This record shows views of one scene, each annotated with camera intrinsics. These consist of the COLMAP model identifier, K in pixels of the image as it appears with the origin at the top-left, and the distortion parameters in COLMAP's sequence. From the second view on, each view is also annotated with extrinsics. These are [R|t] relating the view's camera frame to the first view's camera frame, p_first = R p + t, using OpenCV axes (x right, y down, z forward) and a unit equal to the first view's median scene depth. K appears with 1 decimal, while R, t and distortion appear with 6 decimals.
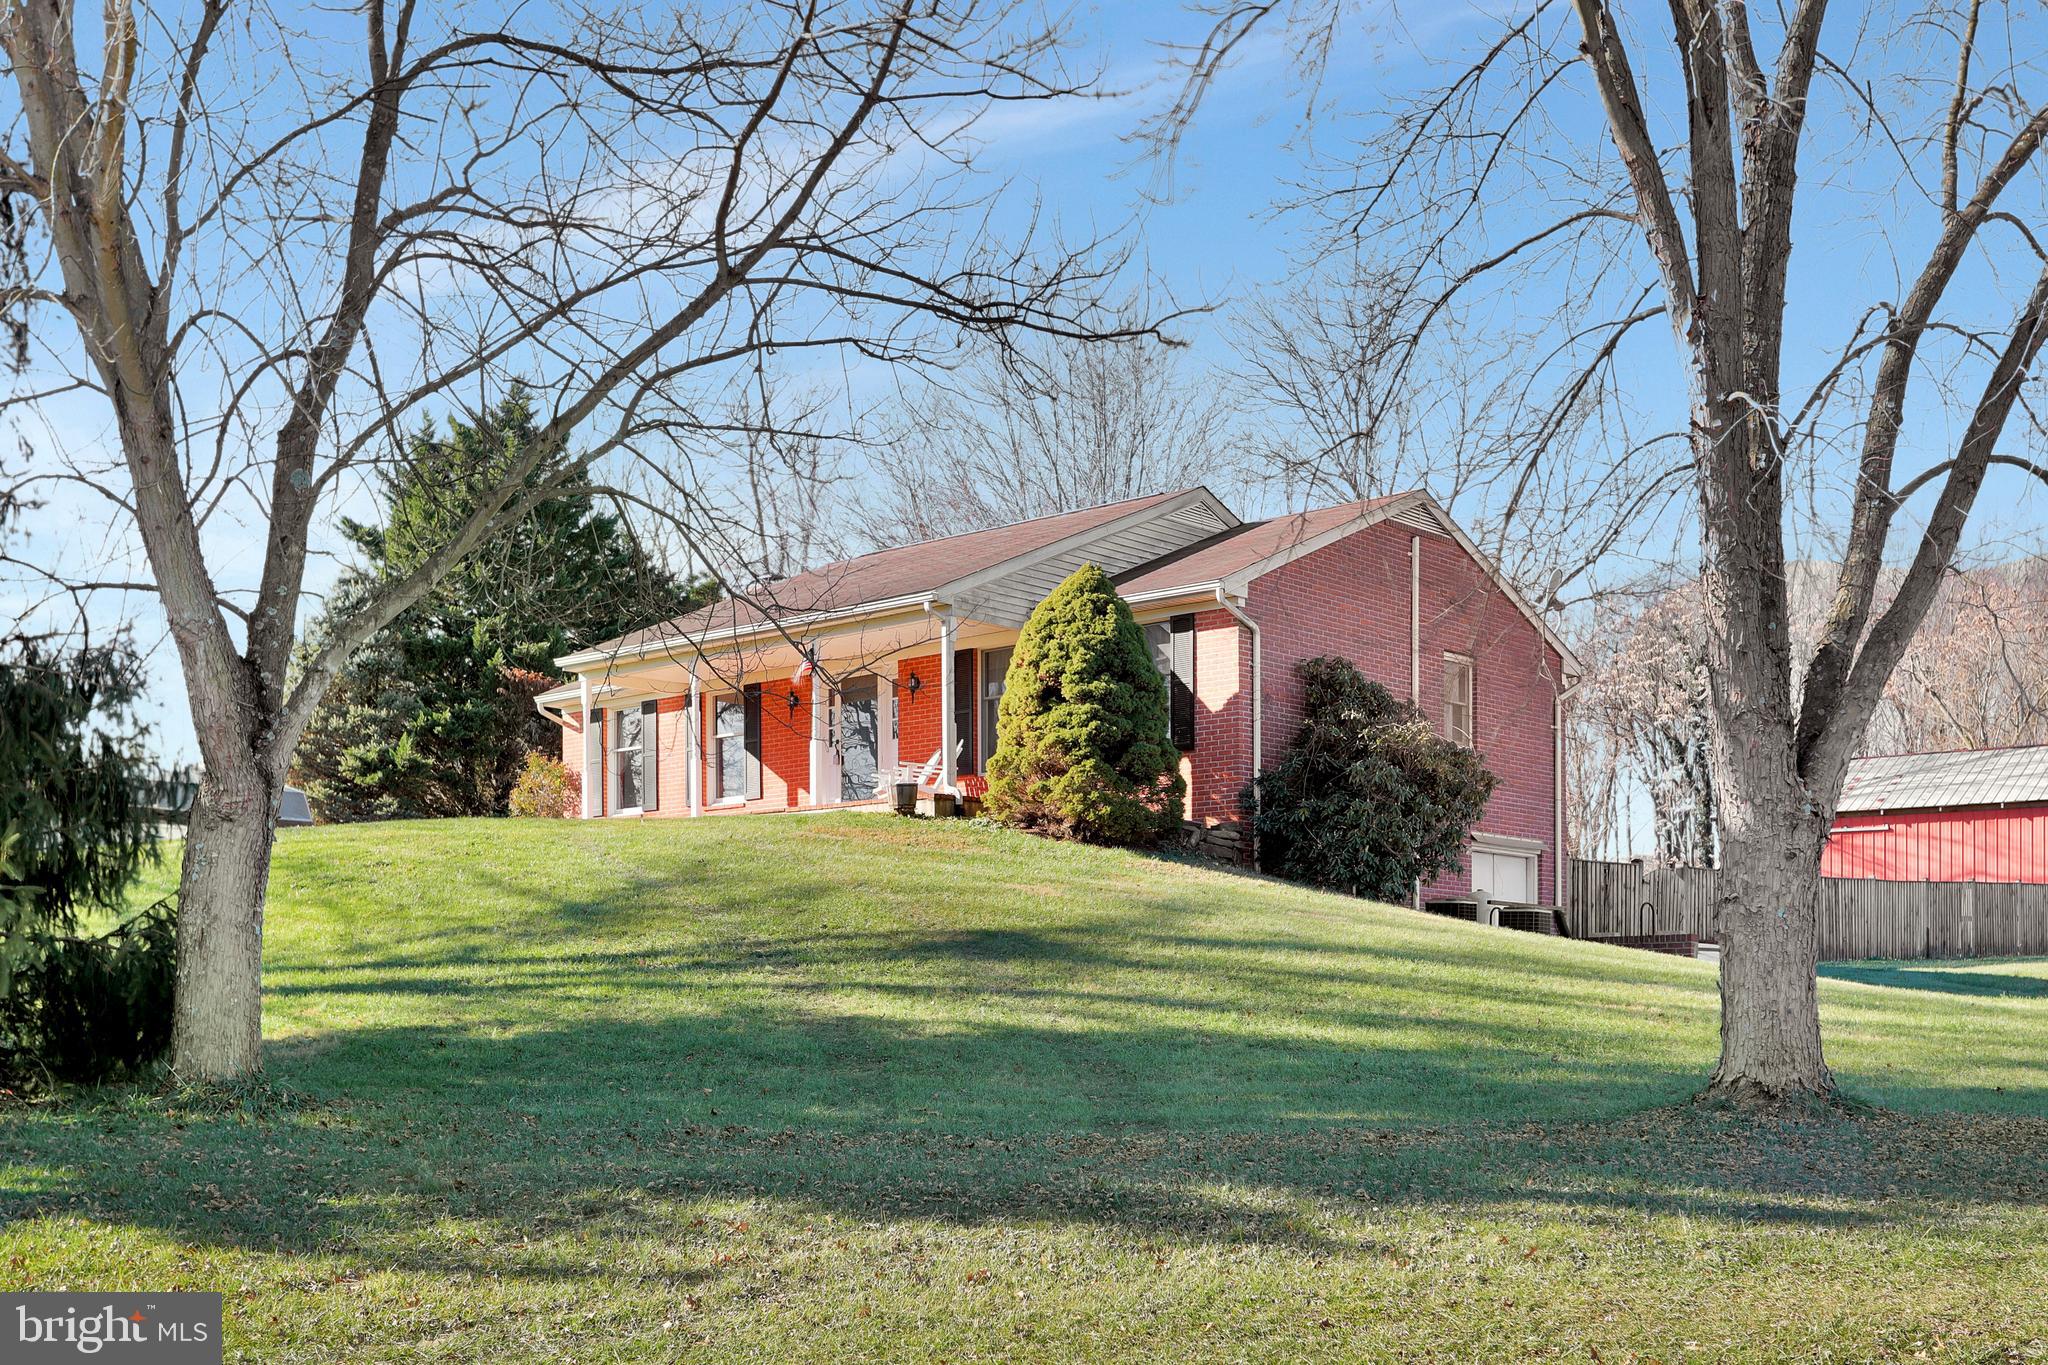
lens RADIAL K [[2345.7, 0, 1024.0], [0, 2345.7, 682.5], [0, 0, 1]] dist [-0.021864, 0.001131]
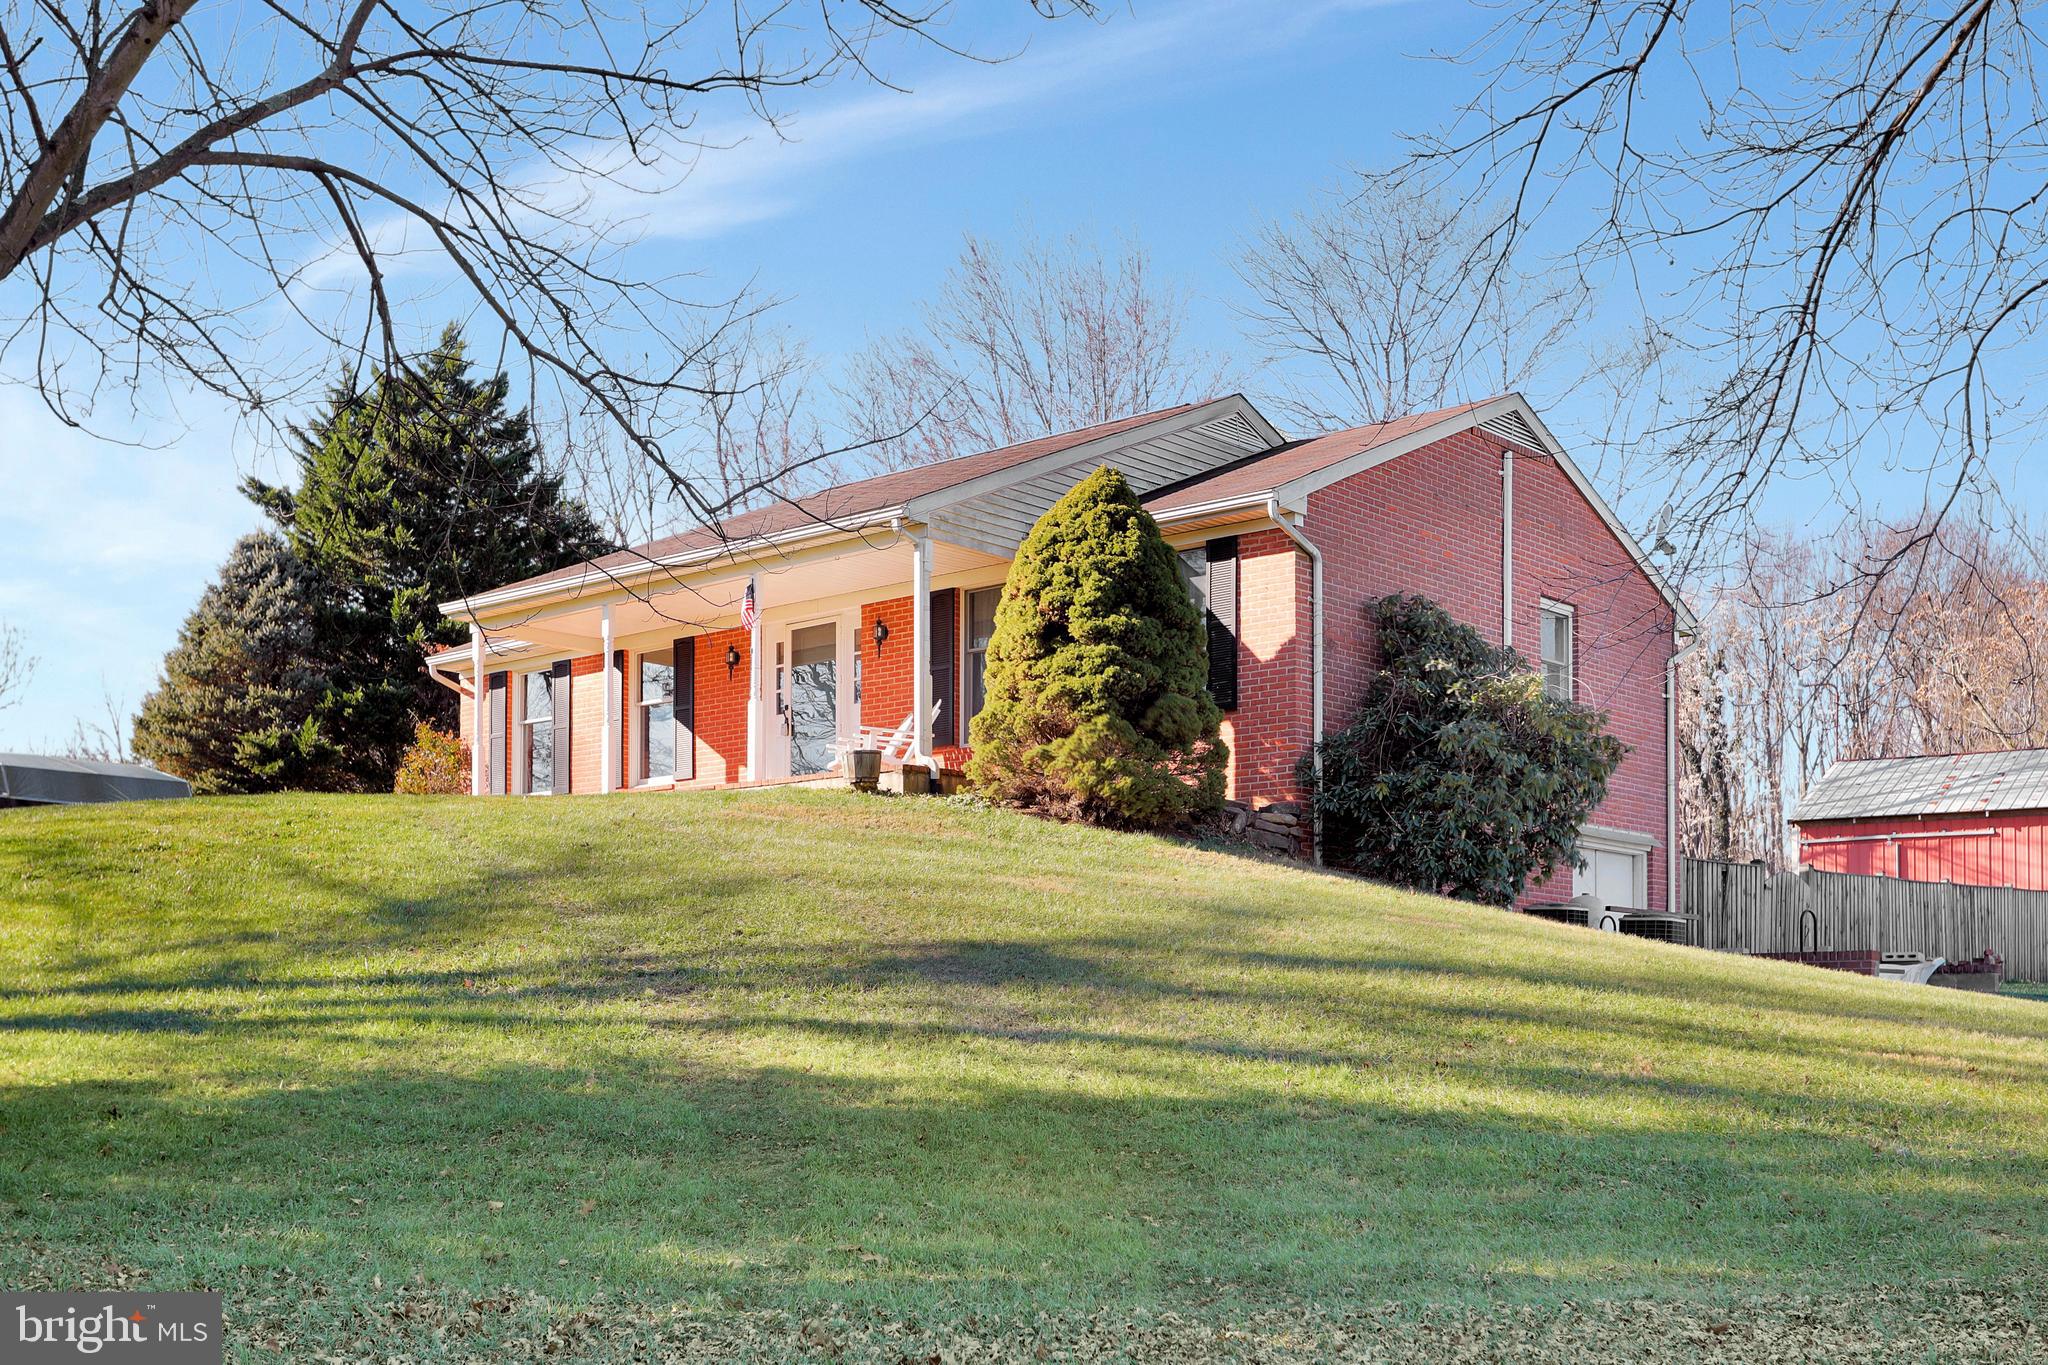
lens RADIAL K [[2366.2, 0, 1023.9], [0, 2366.2, 643.5], [0, 0, 1]] dist [0.024799, -0.017166]
pose [[0.999965, 0.005185, 0.006604, -0.003624], [-0.005045, 0.999768, -0.020936, 0.024389], [-0.006711, 0.020902, 0.999759, 0.222731]]
